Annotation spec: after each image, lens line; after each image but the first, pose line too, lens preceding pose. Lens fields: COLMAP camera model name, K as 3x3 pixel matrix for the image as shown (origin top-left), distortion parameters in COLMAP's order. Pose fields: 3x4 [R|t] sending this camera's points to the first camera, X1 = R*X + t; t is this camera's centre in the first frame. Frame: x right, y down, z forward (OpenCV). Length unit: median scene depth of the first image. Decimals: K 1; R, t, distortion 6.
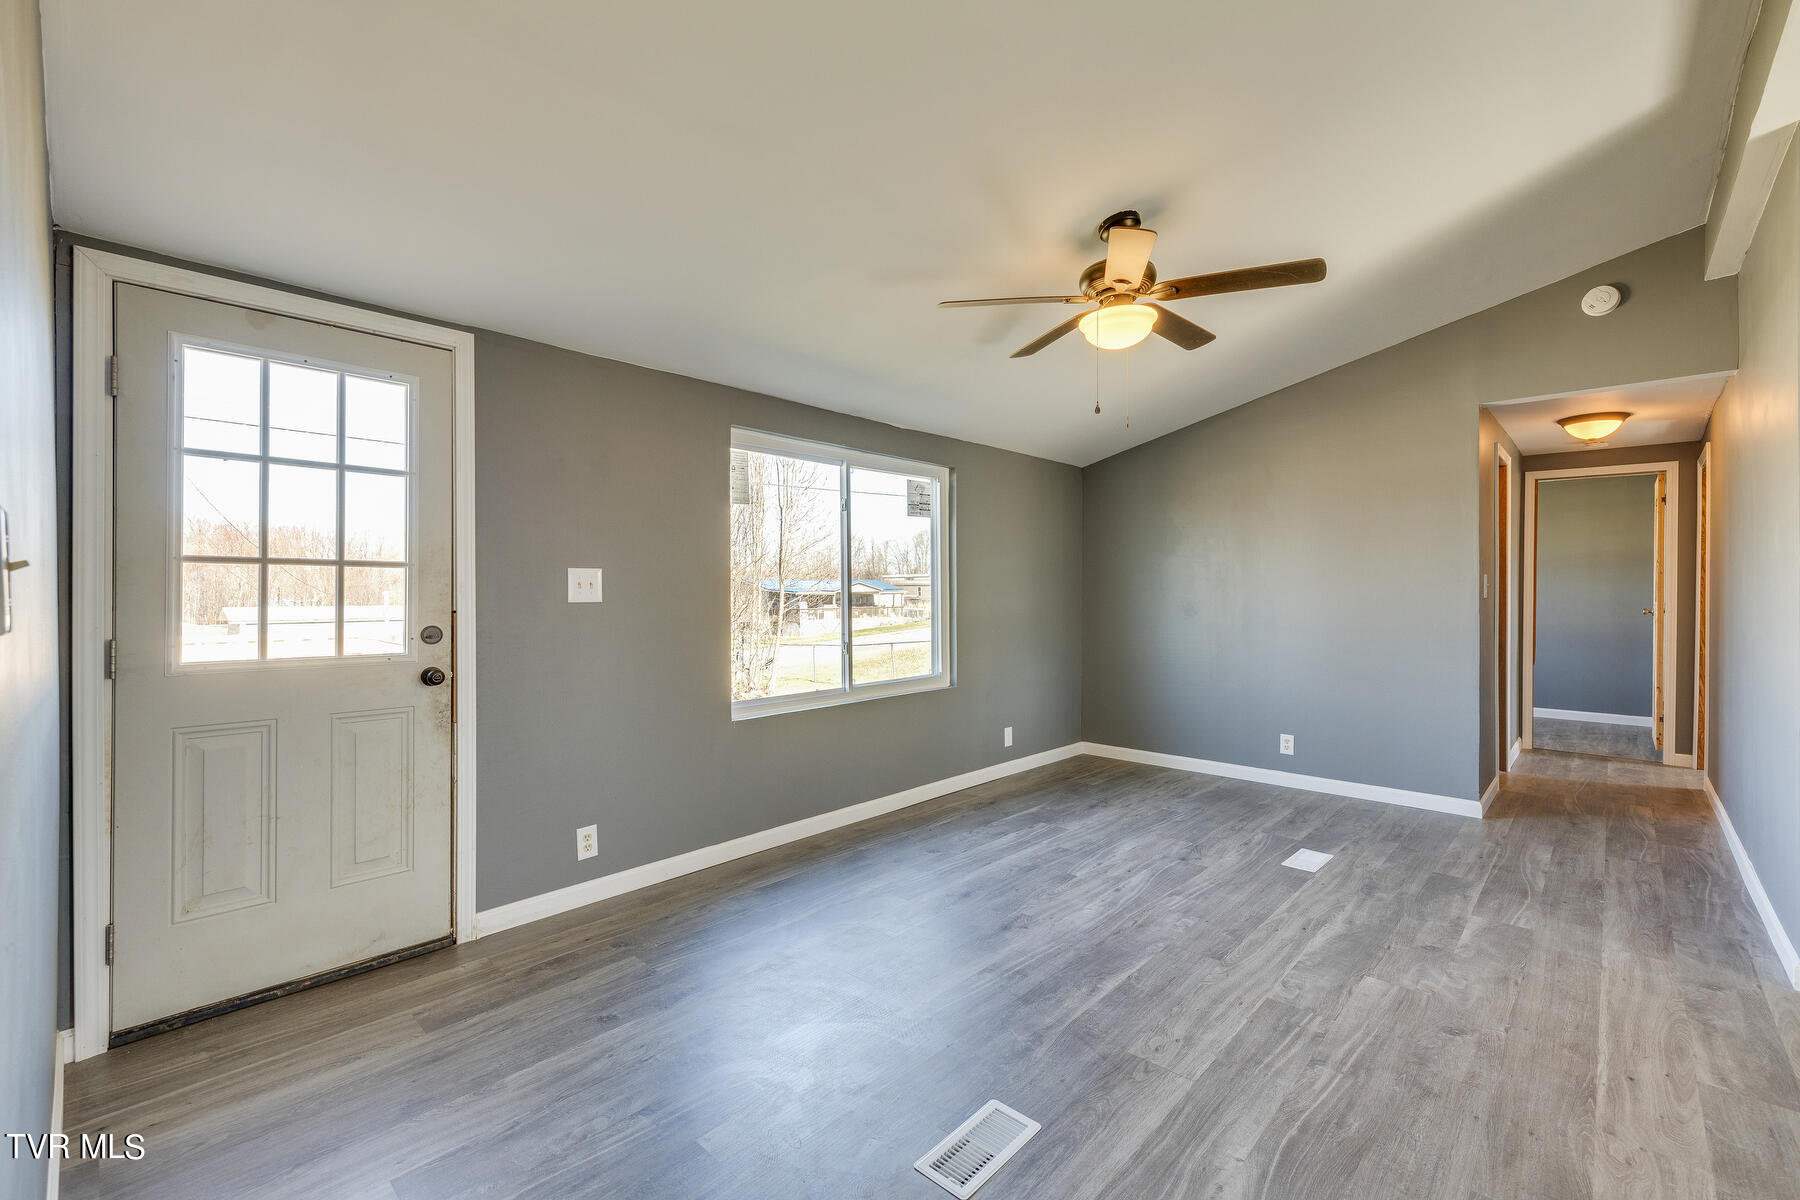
lens RADIAL K [[765.7, 0, 899.6], [0, 765.7, 593.1], [0, 0, 1]] dist [-0.000026, 0.000228]
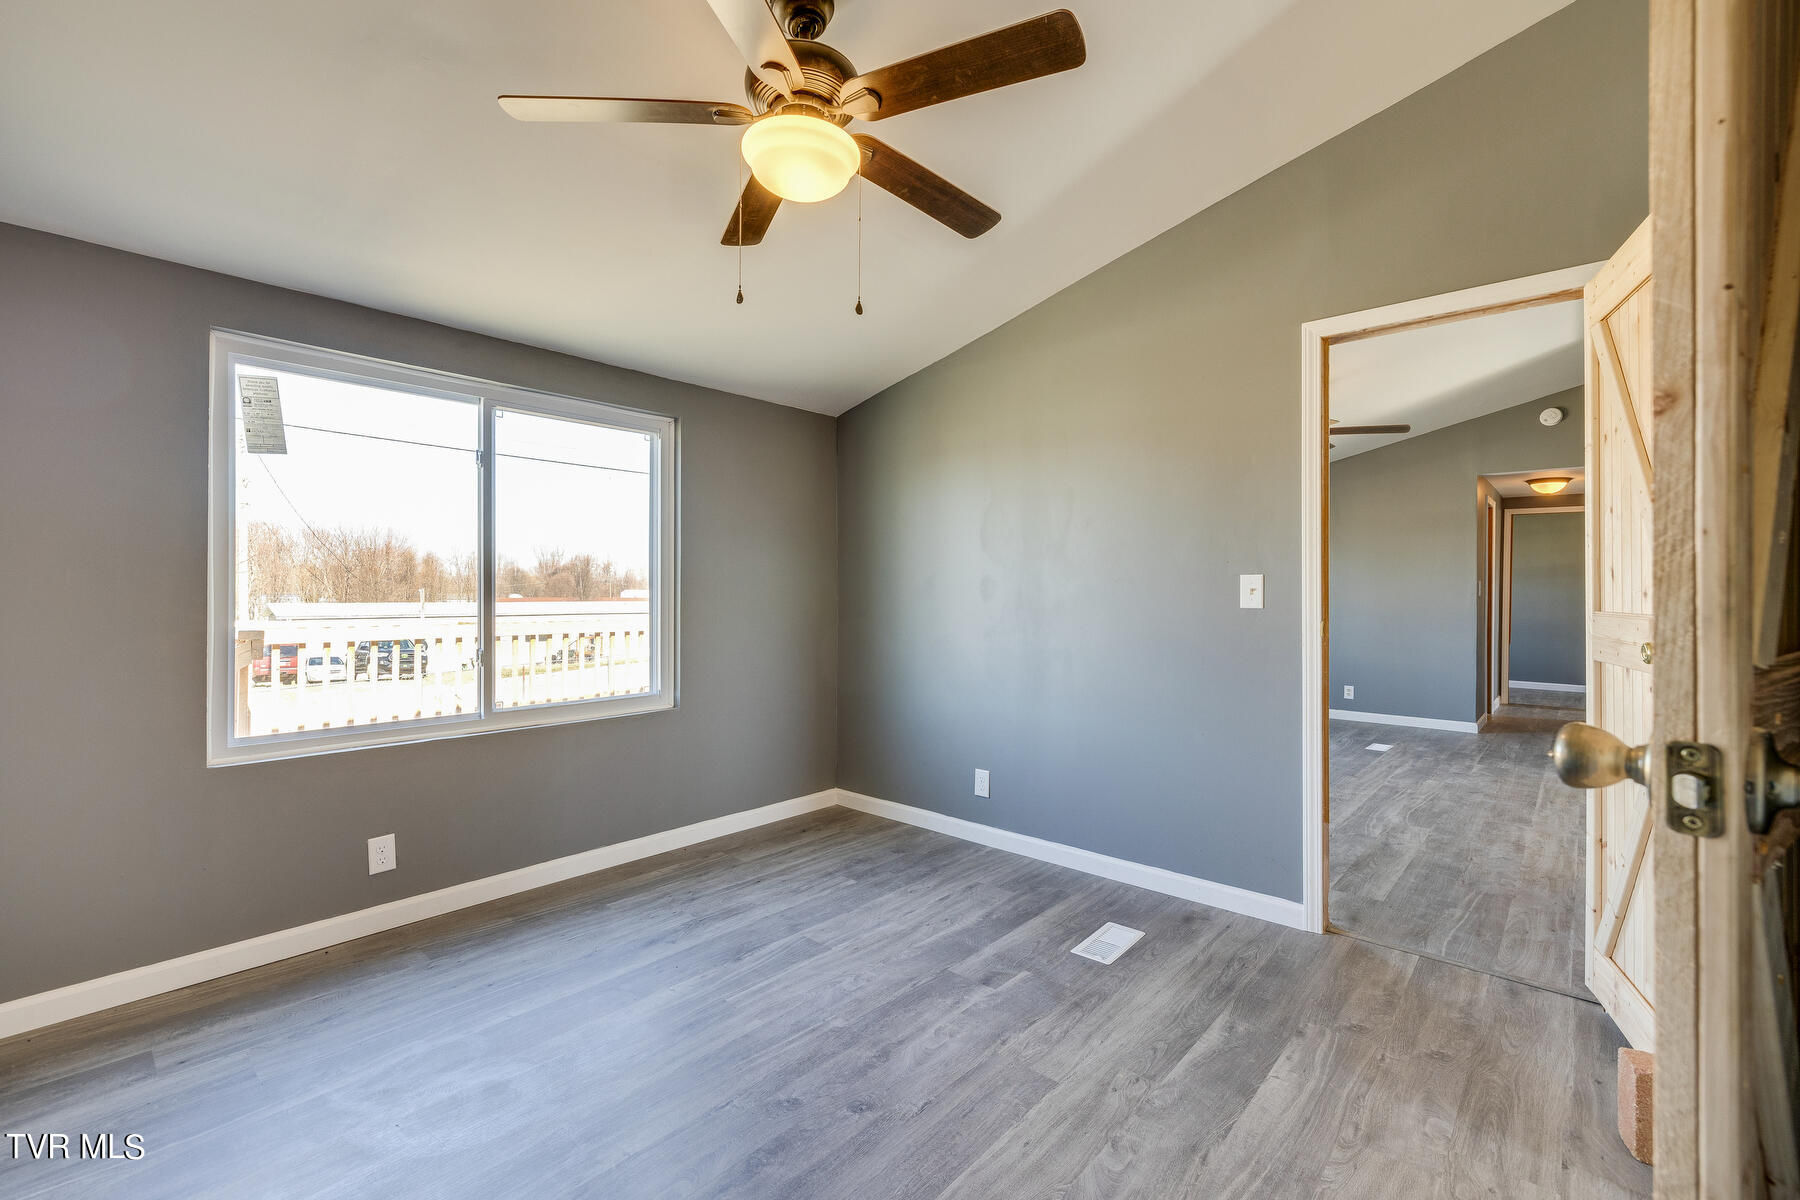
lens RADIAL K [[765.7, 0, 904.0], [0, 765.7, 597.2], [0, 0, 1]] dist [-0.000026, 0.000228]
pose [[0.999681, 0.008681, 0.023738, -0.324088], [-0.008687, 0.999962, 0.000164, 0.013989], [-0.023736, -0.000370, 0.999718, -0.386998]]
